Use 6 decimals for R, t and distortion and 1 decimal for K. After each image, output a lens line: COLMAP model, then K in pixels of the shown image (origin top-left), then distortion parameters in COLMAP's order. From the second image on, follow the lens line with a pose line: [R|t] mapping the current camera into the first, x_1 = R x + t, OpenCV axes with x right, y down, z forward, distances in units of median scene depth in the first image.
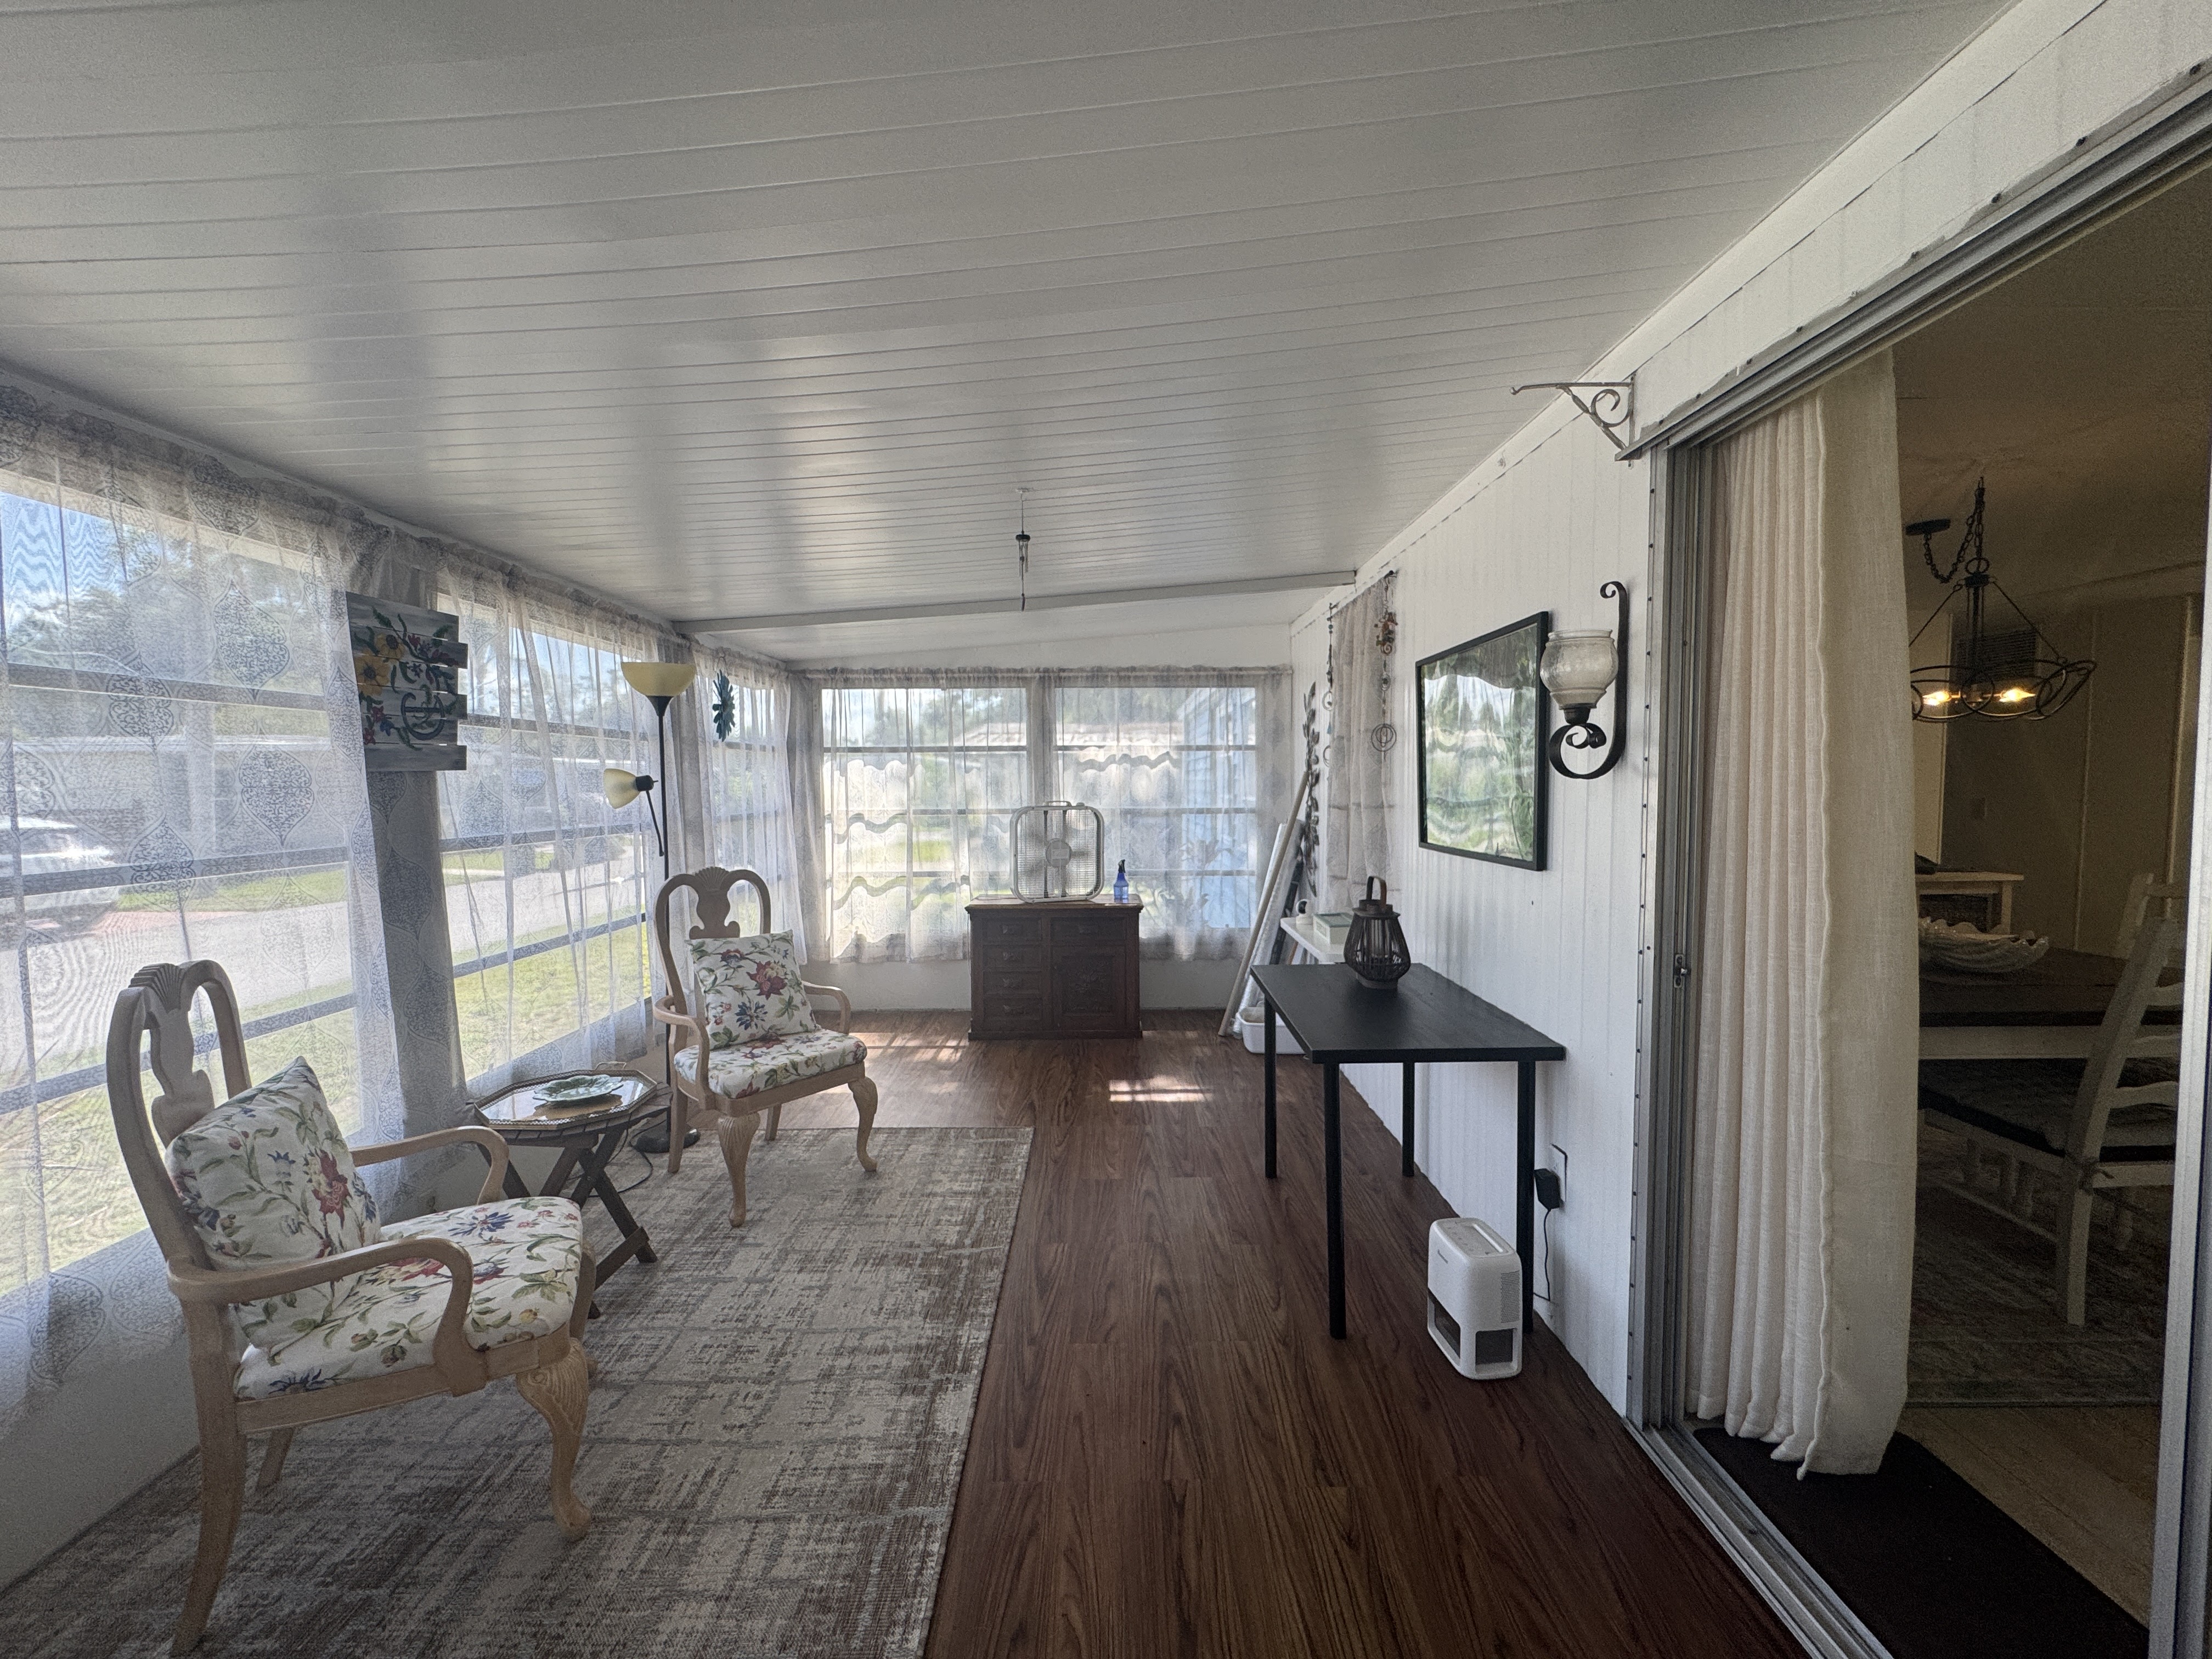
lens RADIAL K [[887.4, 0, 1105.4], [0, 887.4, 830.5], [0, 0, 1]] dist [-0.005945, 0.000617]
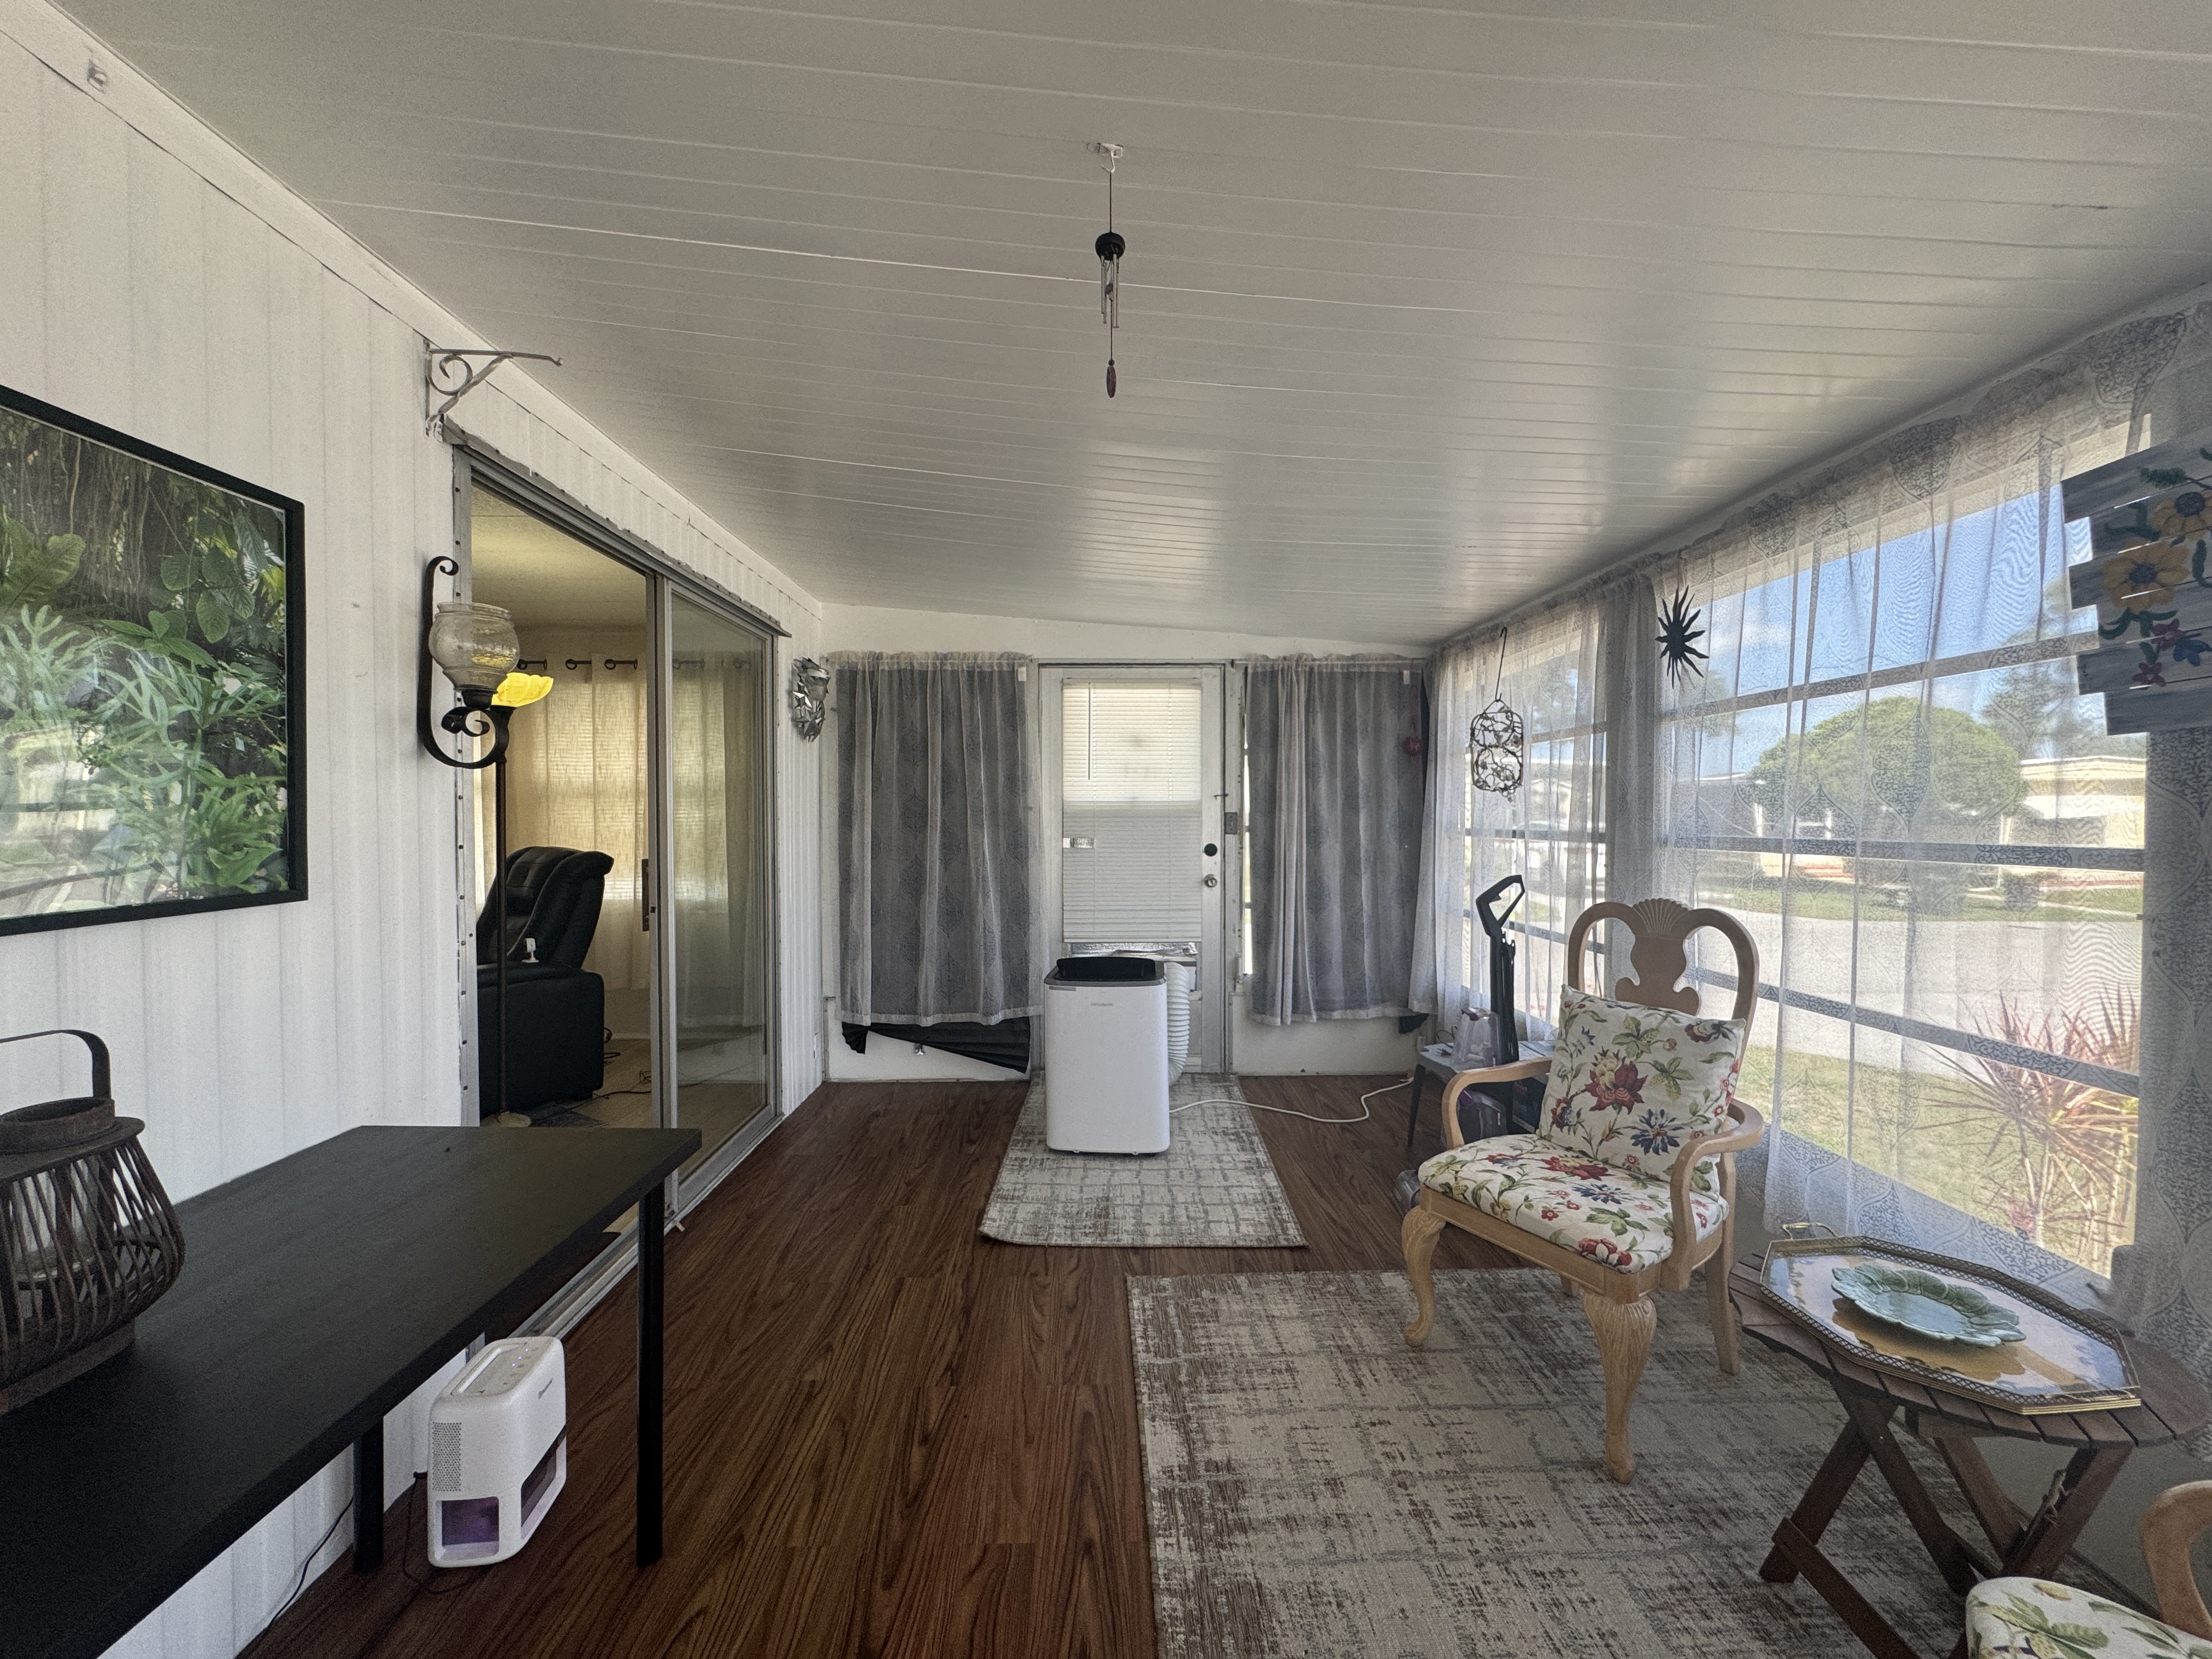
lens RADIAL K [[887.4, 0, 1105.4], [0, 887.4, 830.5], [0, 0, 1]] dist [-0.005945, 0.000617]
pose [[-0.999723, 0.007983, -0.022137, -0.095720], [0.006323, 0.997231, 0.074091, -0.055786], [0.022667, 0.073931, -0.997006, 1.882151]]
